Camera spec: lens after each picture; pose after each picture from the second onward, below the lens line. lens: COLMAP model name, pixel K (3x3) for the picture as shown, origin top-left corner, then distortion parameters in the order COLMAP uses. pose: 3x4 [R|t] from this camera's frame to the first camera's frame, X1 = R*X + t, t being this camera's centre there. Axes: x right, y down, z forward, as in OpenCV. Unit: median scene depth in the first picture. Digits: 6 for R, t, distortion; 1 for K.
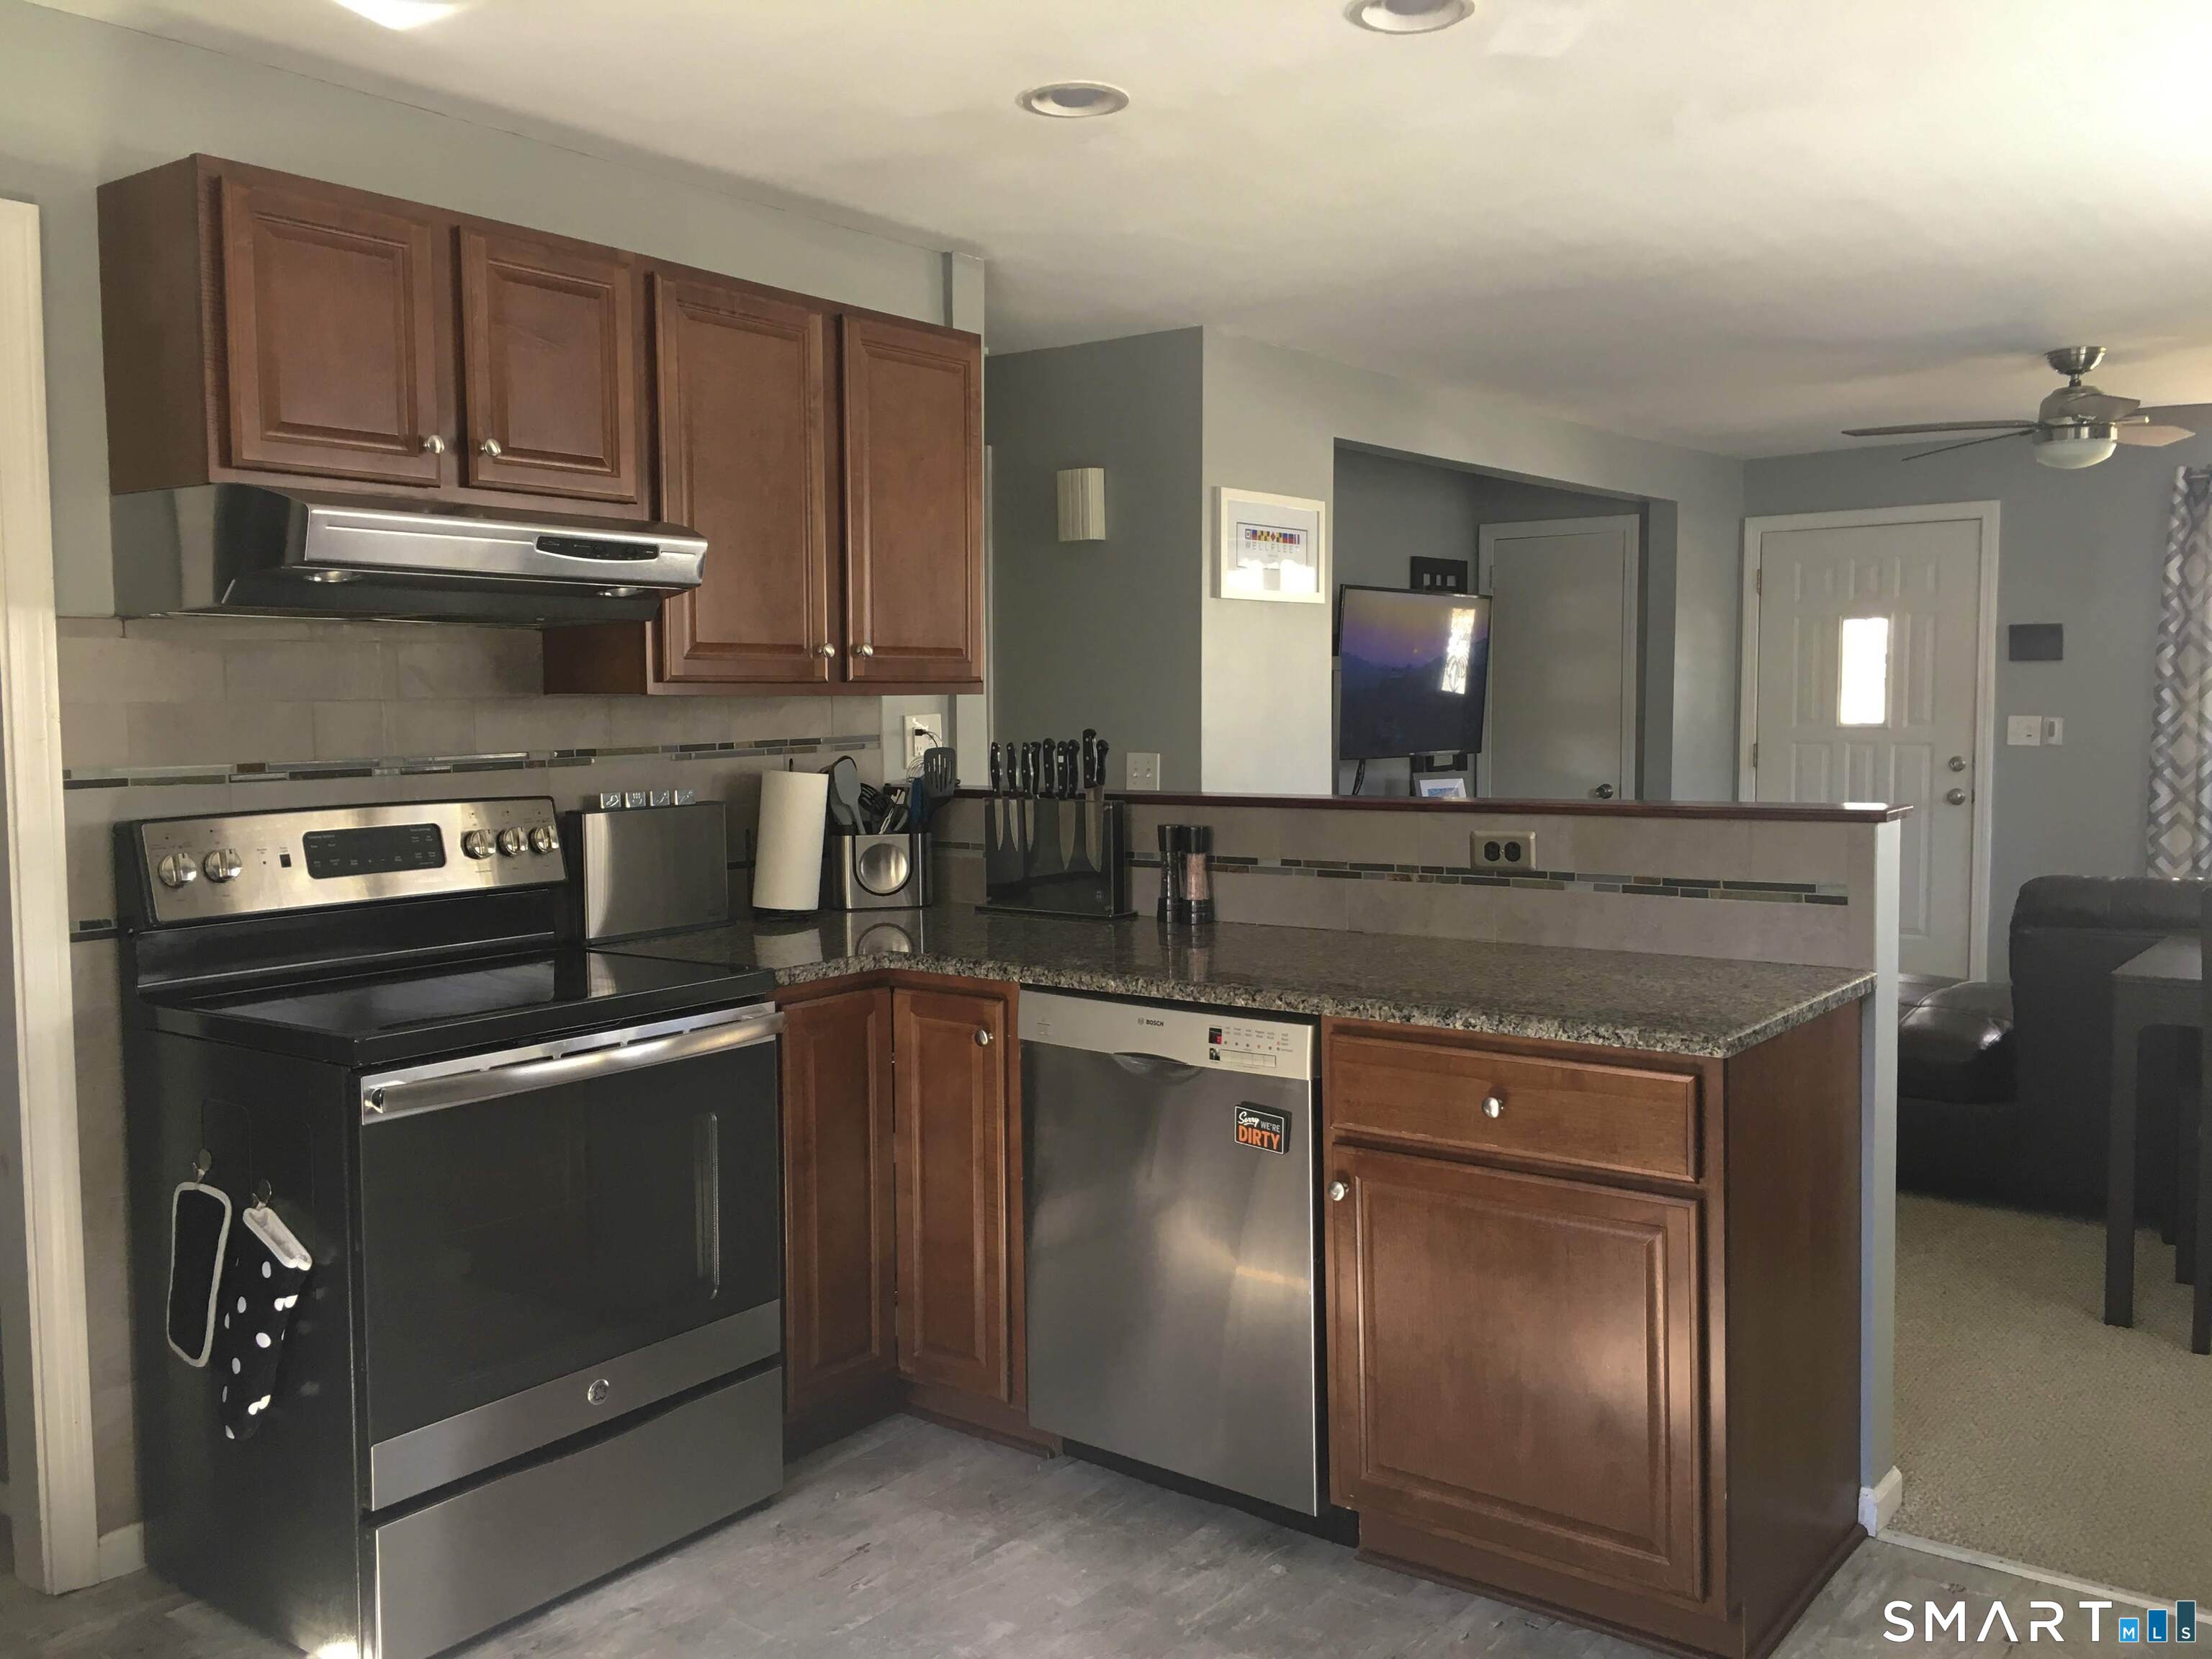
lens RADIAL K [[1882.4, 0, 1095.2], [0, 1882.4, 821.0], [0, 0, 1]] dist [0.077071, -0.090288]
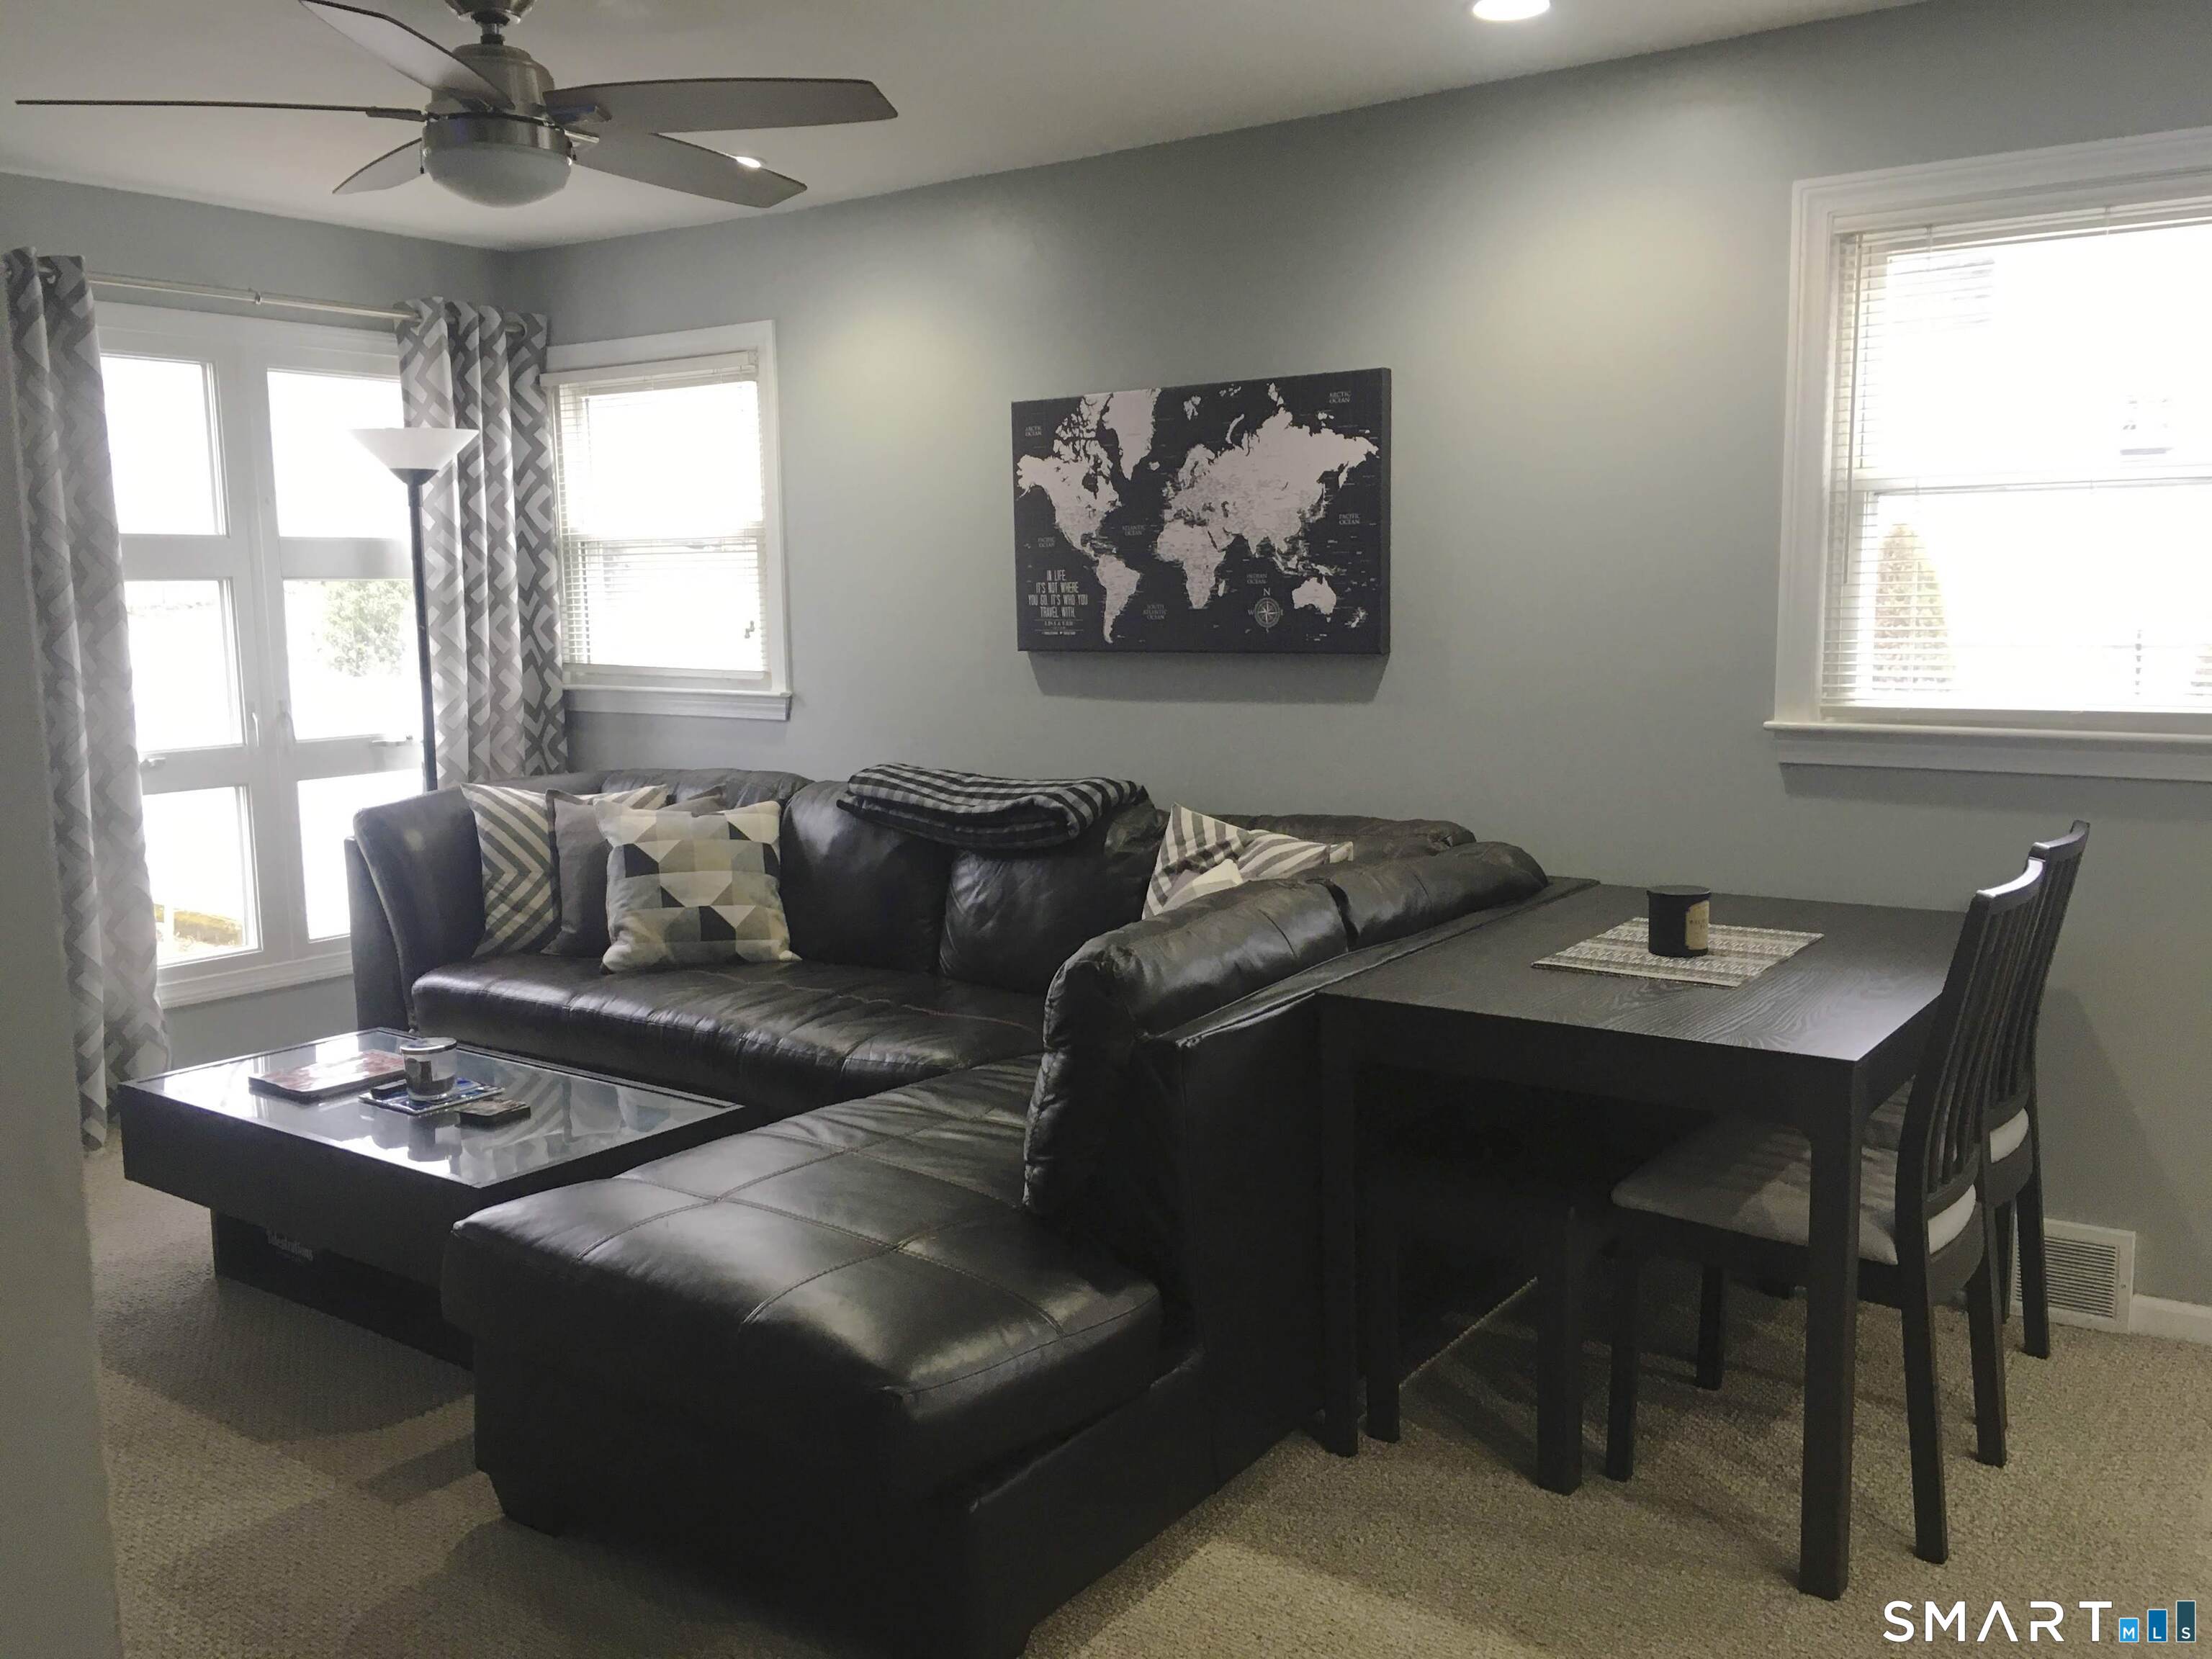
lens RADIAL K [[1882.4, 0, 1103.4], [0, 1882.4, 826.3], [0, 0, 1]] dist [0.077071, -0.090288]
pose [[-0.028198, -0.115646, 0.992890, -0.073592], [0.083592, 0.989533, 0.117629, -0.092770], [-0.996101, 0.086315, -0.018236, 1.338202]]
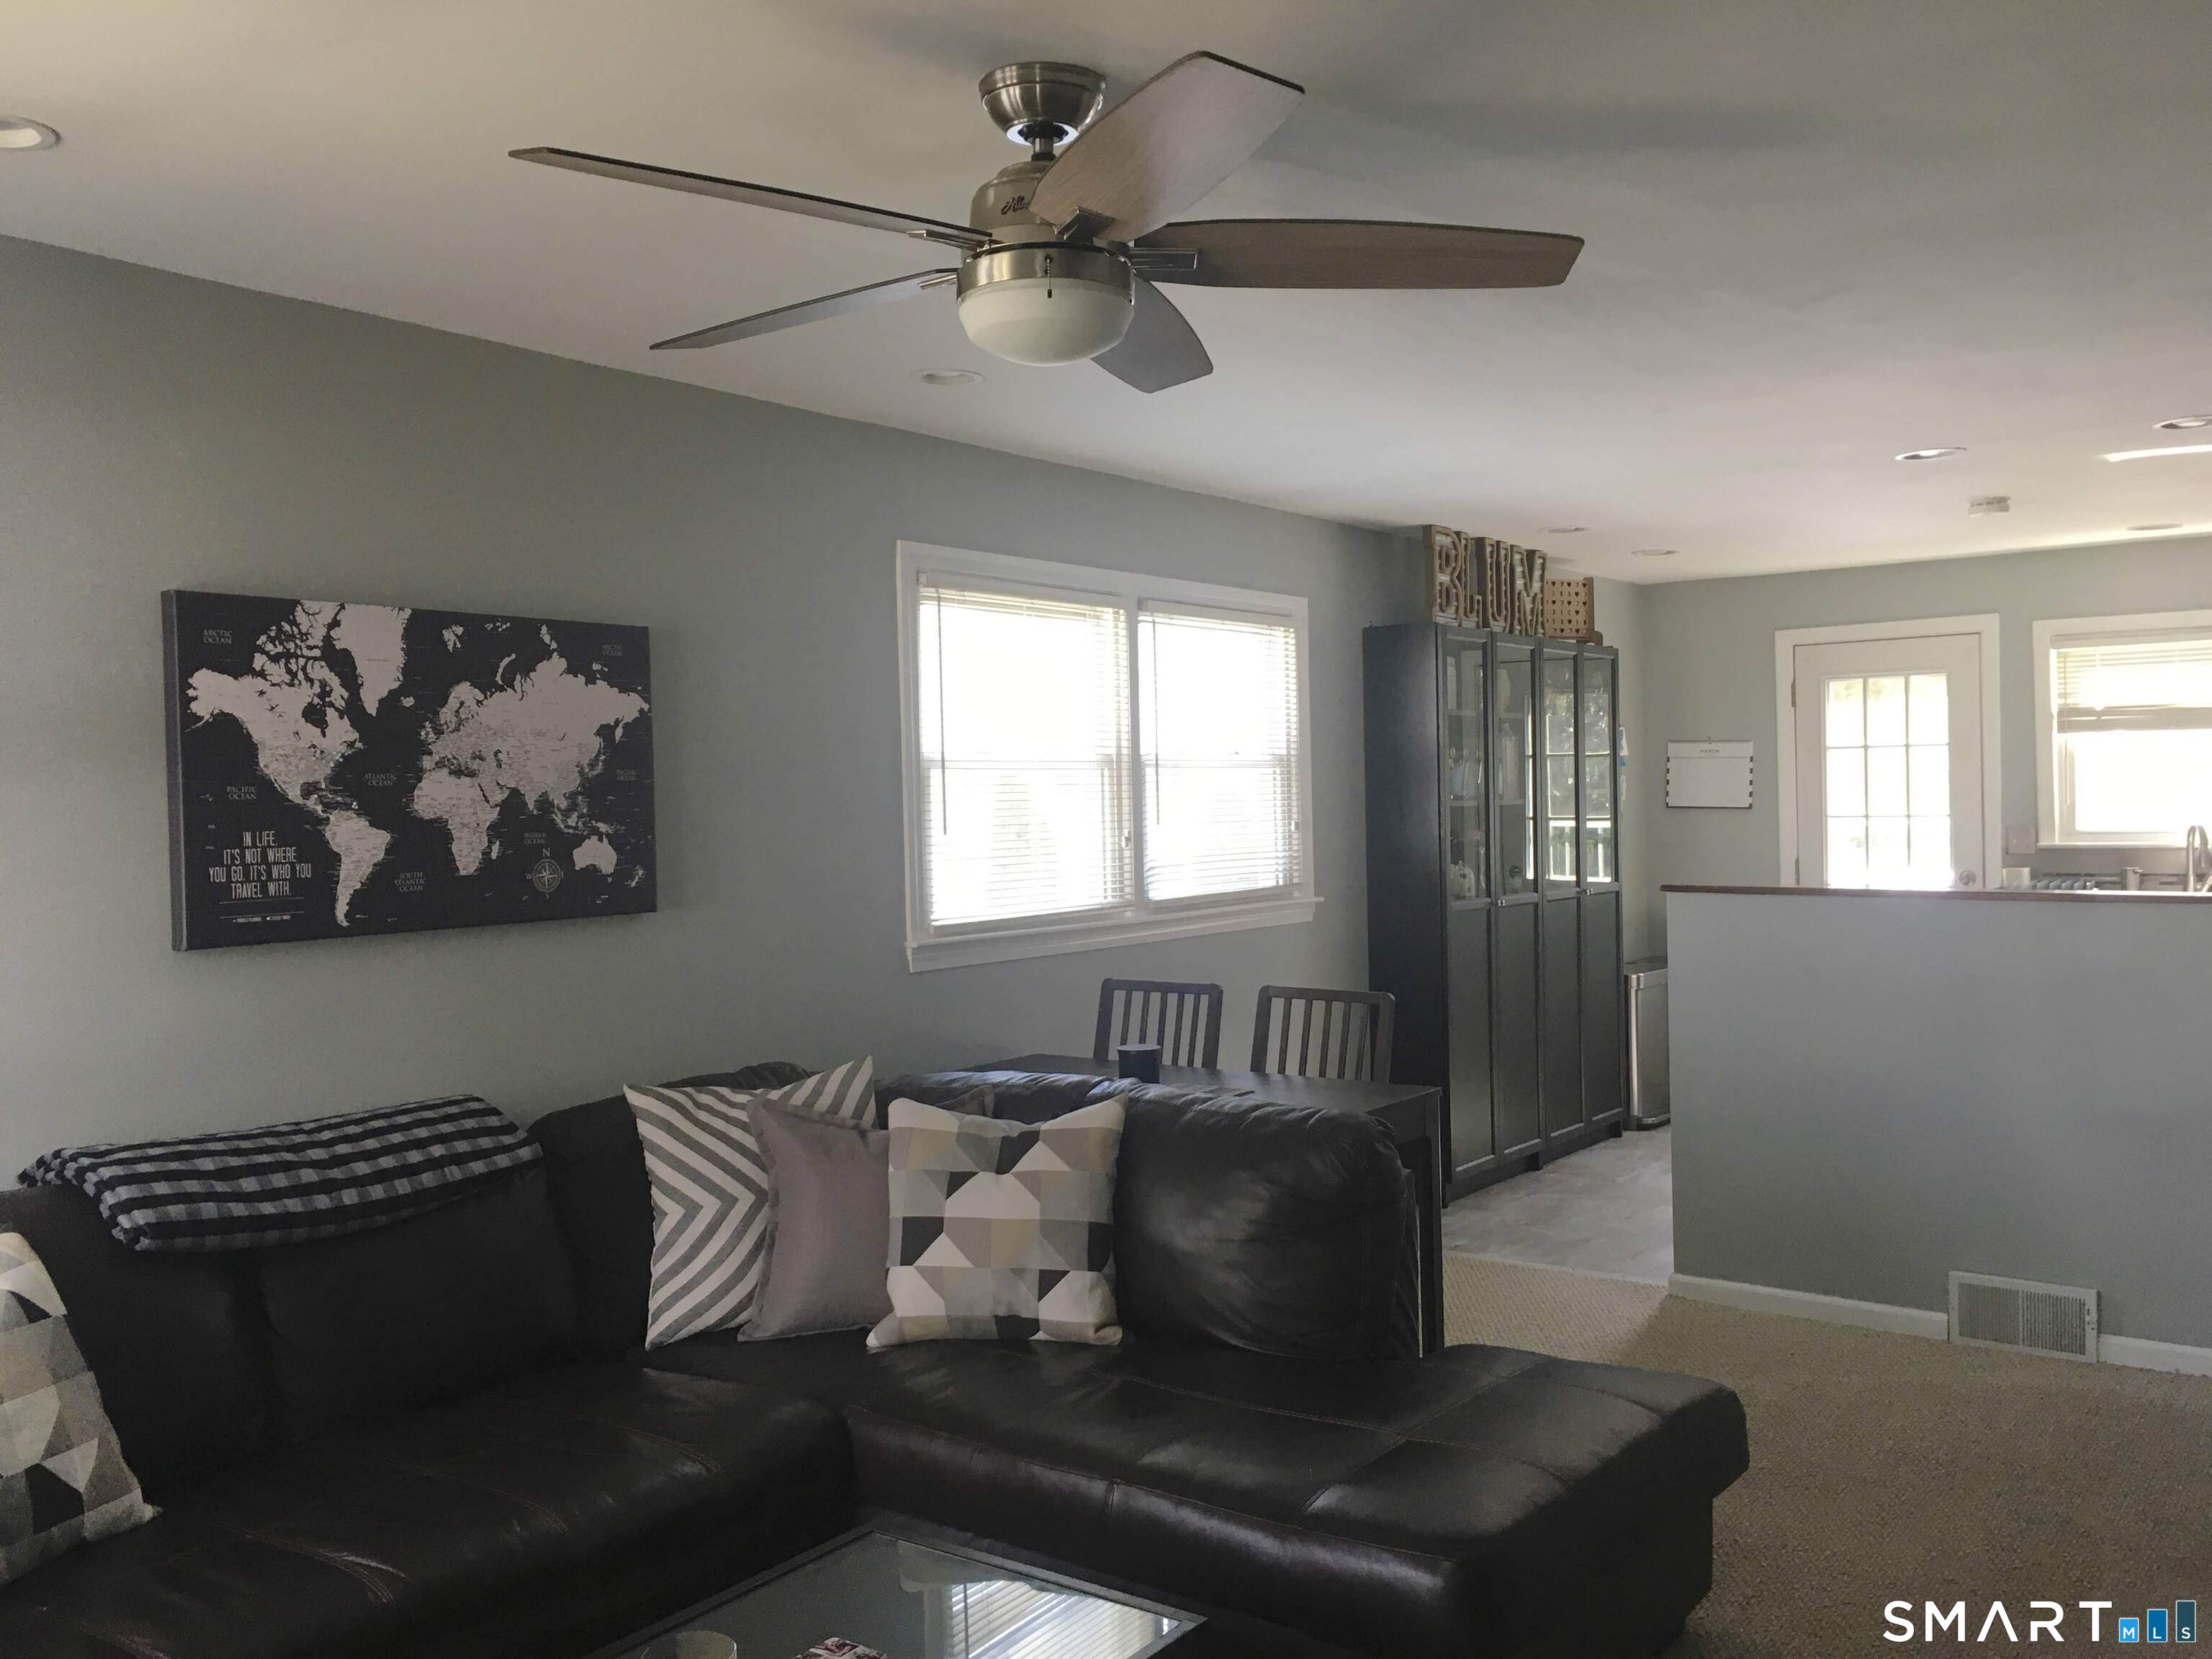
lens RADIAL K [[1882.4, 0, 1105.6], [0, 1882.4, 822.6], [0, 0, 1]] dist [0.077071, -0.090288]
pose [[-0.999180, 0.030580, -0.026520, 0.809956], [0.028239, 0.996018, 0.084559, -0.185555], [0.029001, 0.083741, -0.996065, 2.240966]]
